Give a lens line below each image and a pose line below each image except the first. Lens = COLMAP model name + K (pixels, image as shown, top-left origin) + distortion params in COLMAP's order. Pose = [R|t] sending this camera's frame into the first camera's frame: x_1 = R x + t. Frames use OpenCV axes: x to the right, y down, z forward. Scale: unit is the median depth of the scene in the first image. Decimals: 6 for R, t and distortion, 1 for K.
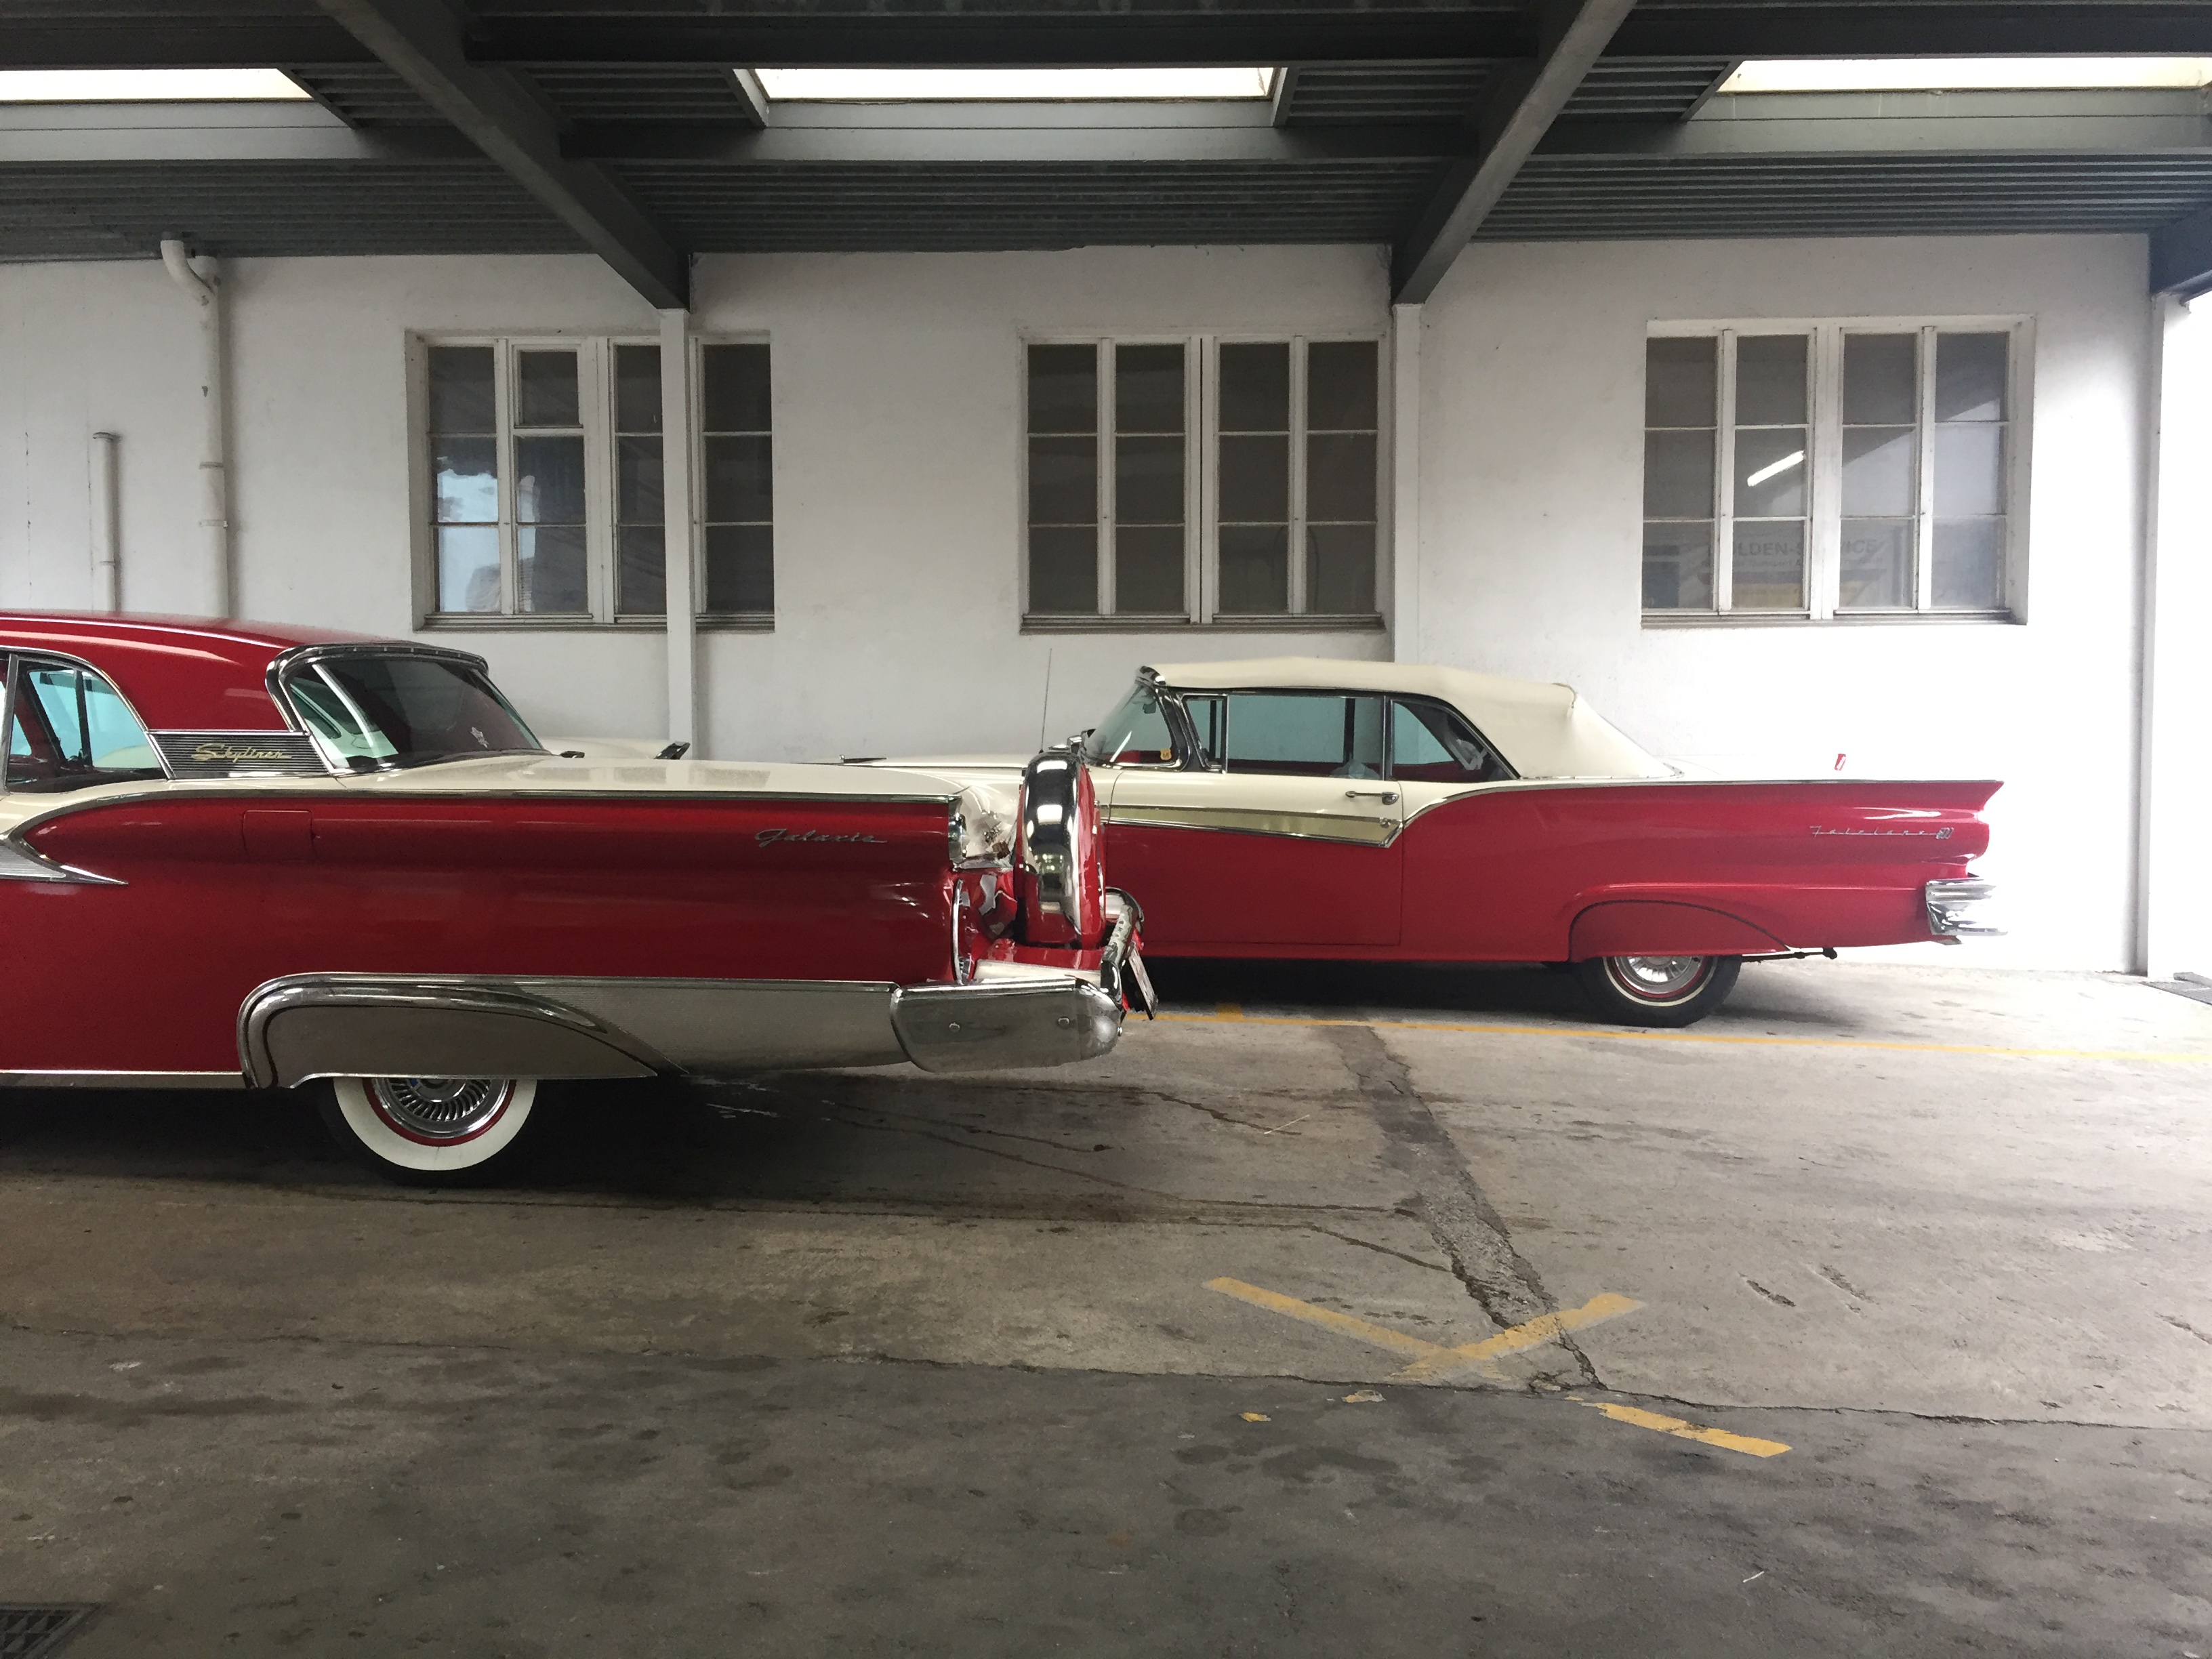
lens RADIAL K [[1878.1, 0, 1093.6], [0, 1878.1, 821.6], [0, 0, 1]] dist [0.090500, -0.113174]
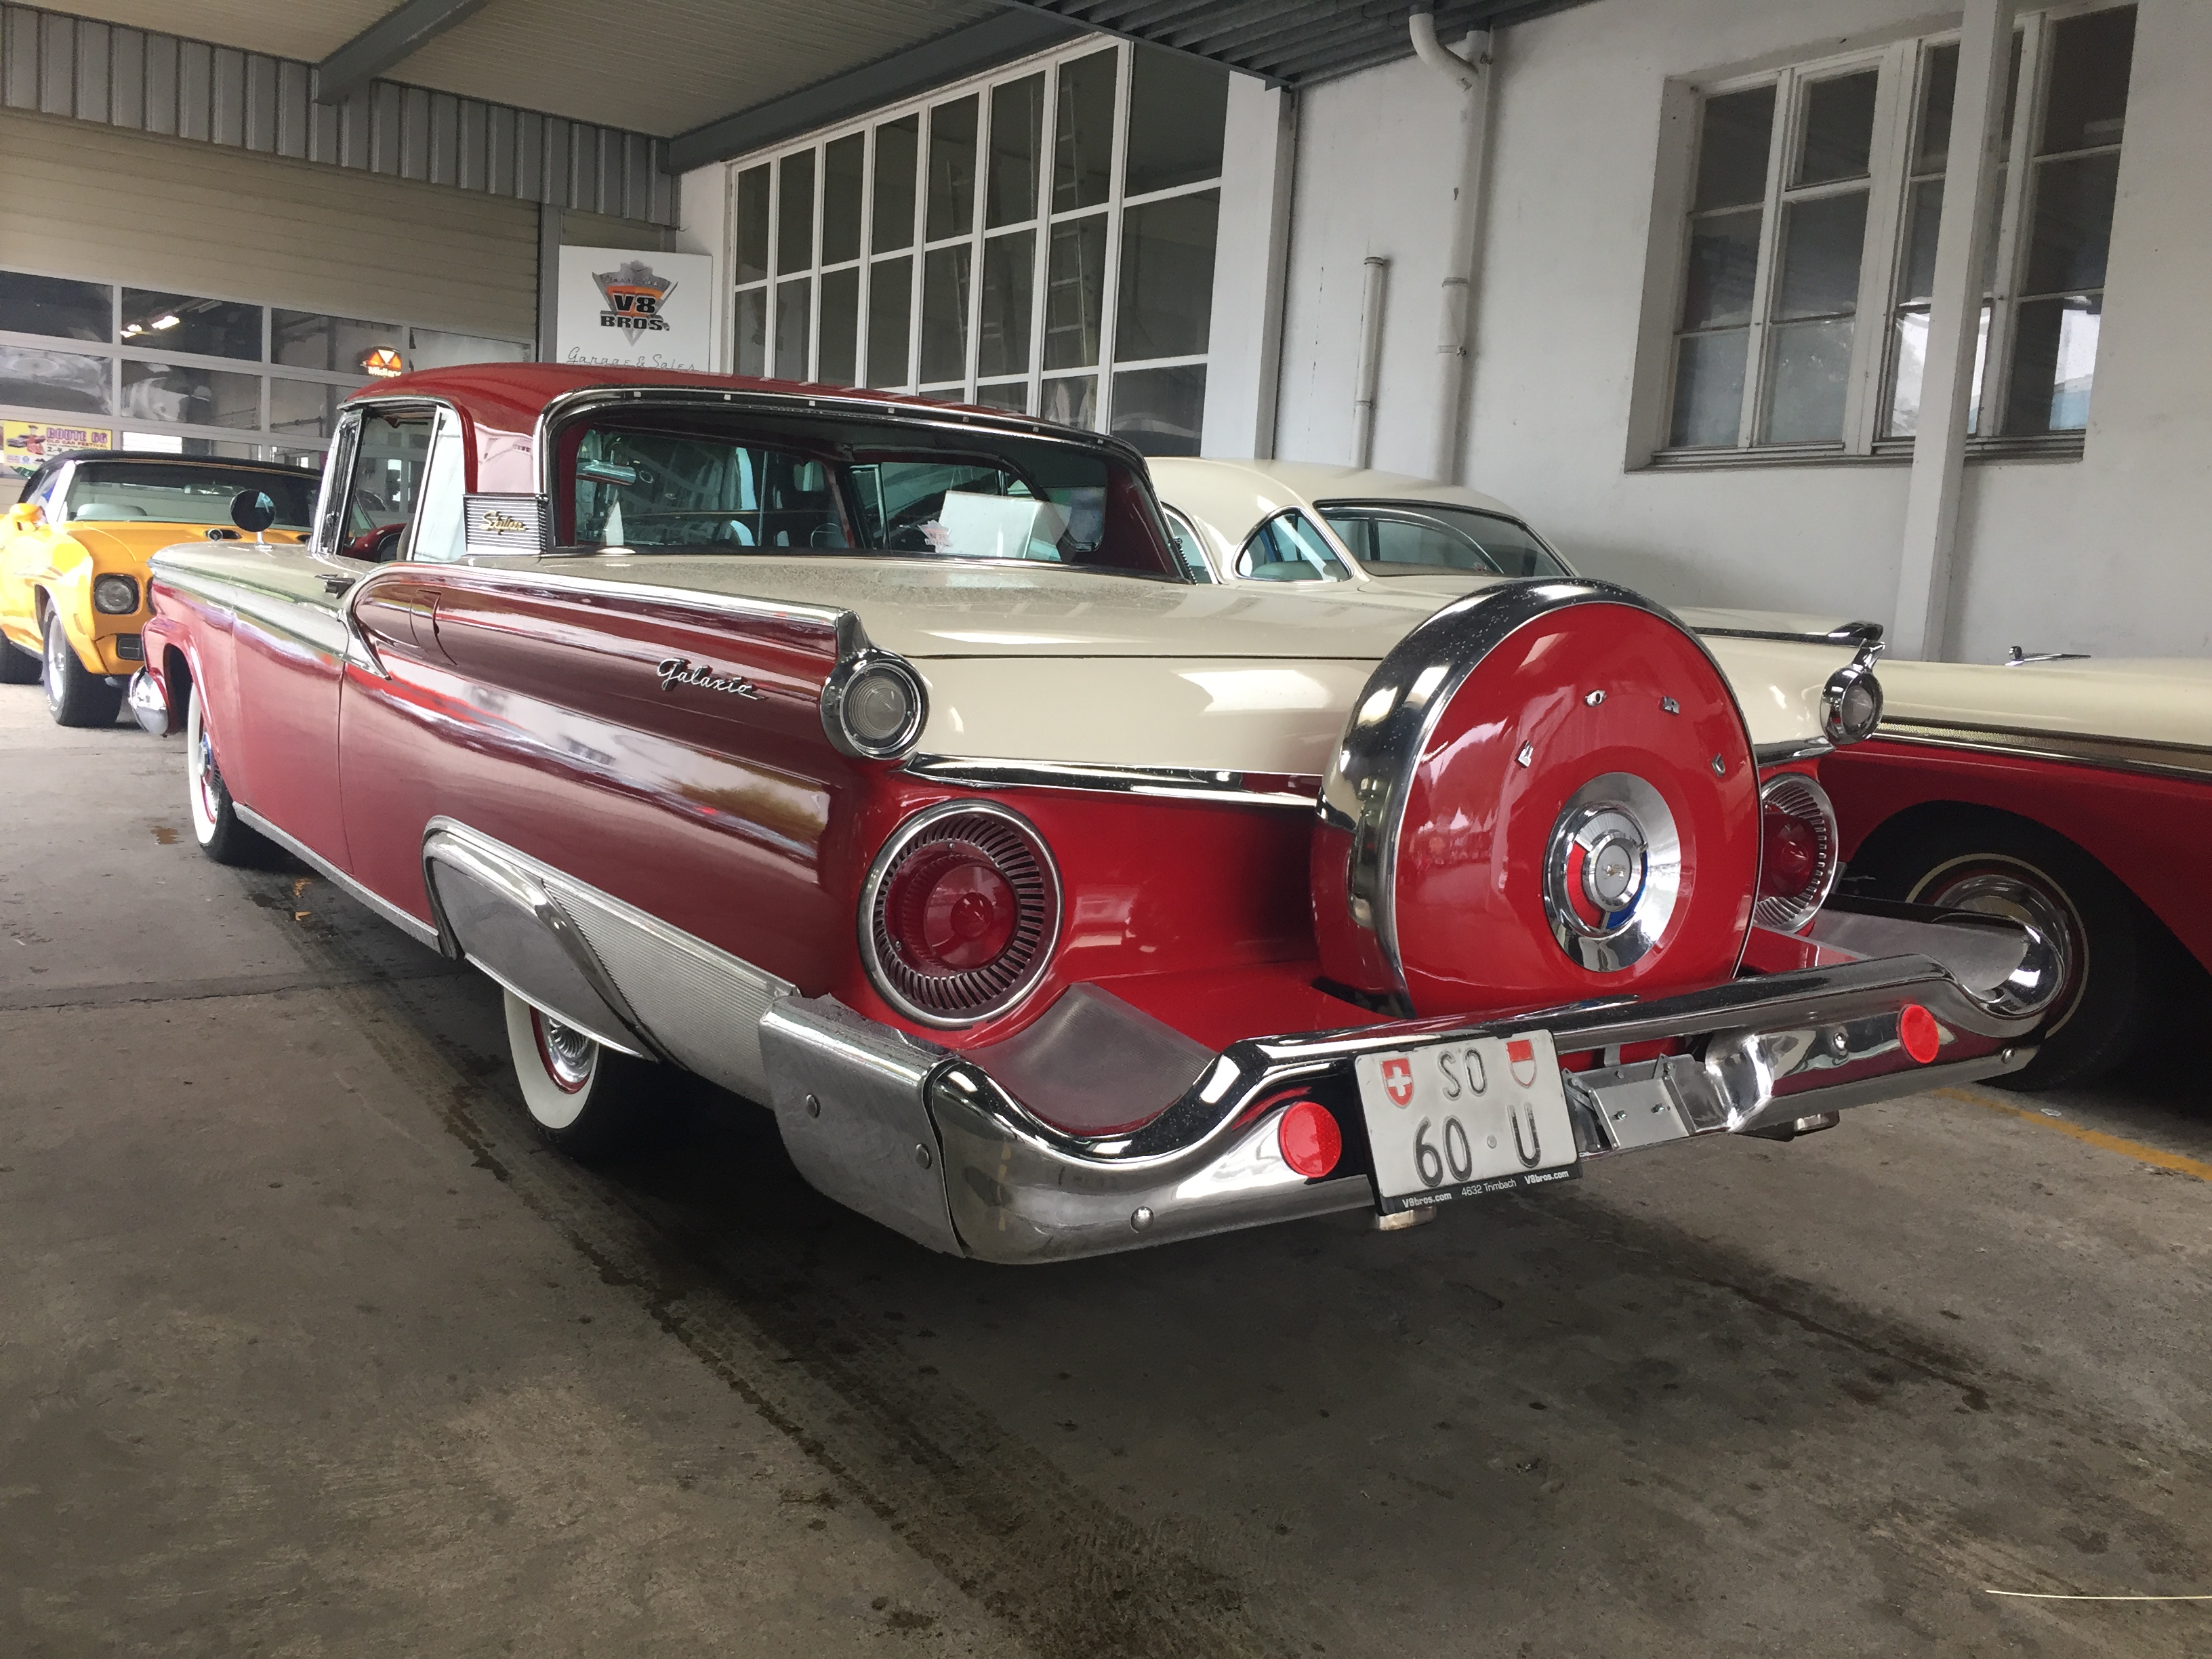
lens RADIAL K [[1878.1, 0, 1122.0], [0, 1878.1, 836.2], [0, 0, 1]] dist [0.090500, -0.113174]
pose [[0.611644, 0.138549, -0.778907, 0.228924], [-0.100776, 0.990170, 0.096992, -0.007966], [0.784688, 0.019171, 0.619594, 0.528928]]
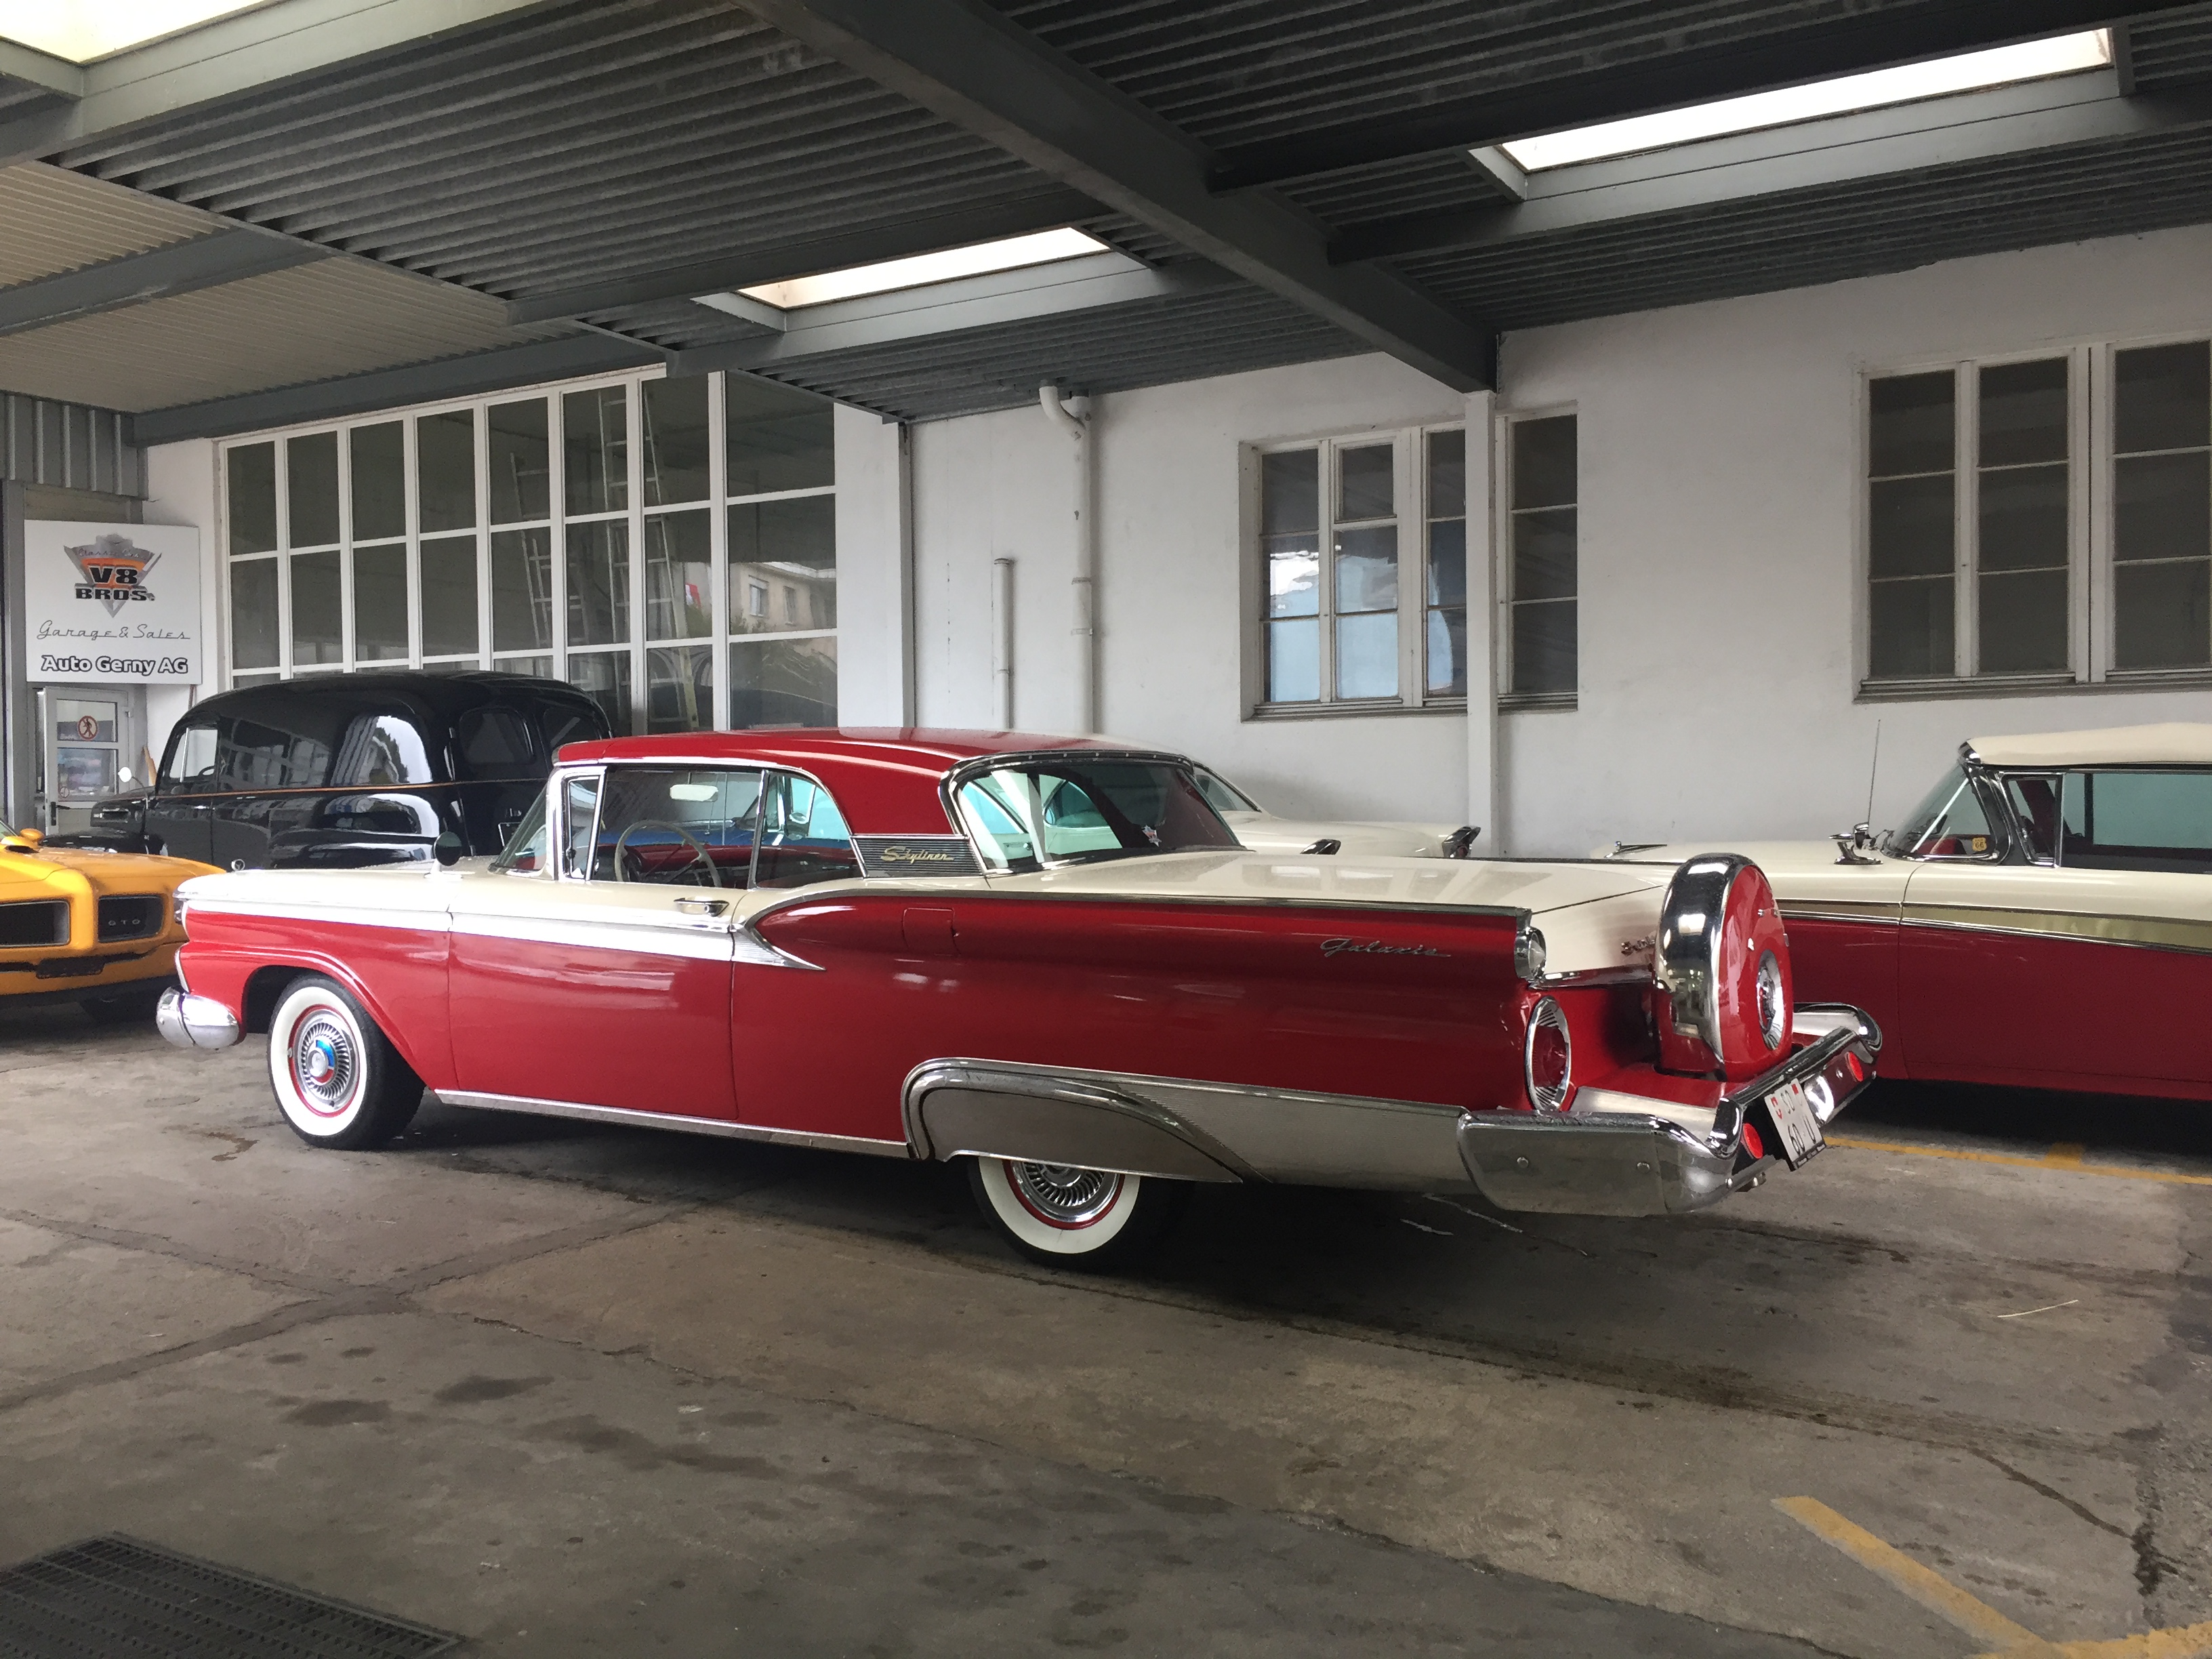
lens RADIAL K [[1878.1, 0, 1104.0], [0, 1878.1, 818.6], [0, 0, 1]] dist [0.090500, -0.113174]
pose [[0.872662, -0.003488, -0.488312, 0.135875], [-0.013749, 0.999403, -0.031710, -0.017367], [0.488131, 0.034386, 0.872093, 0.066409]]
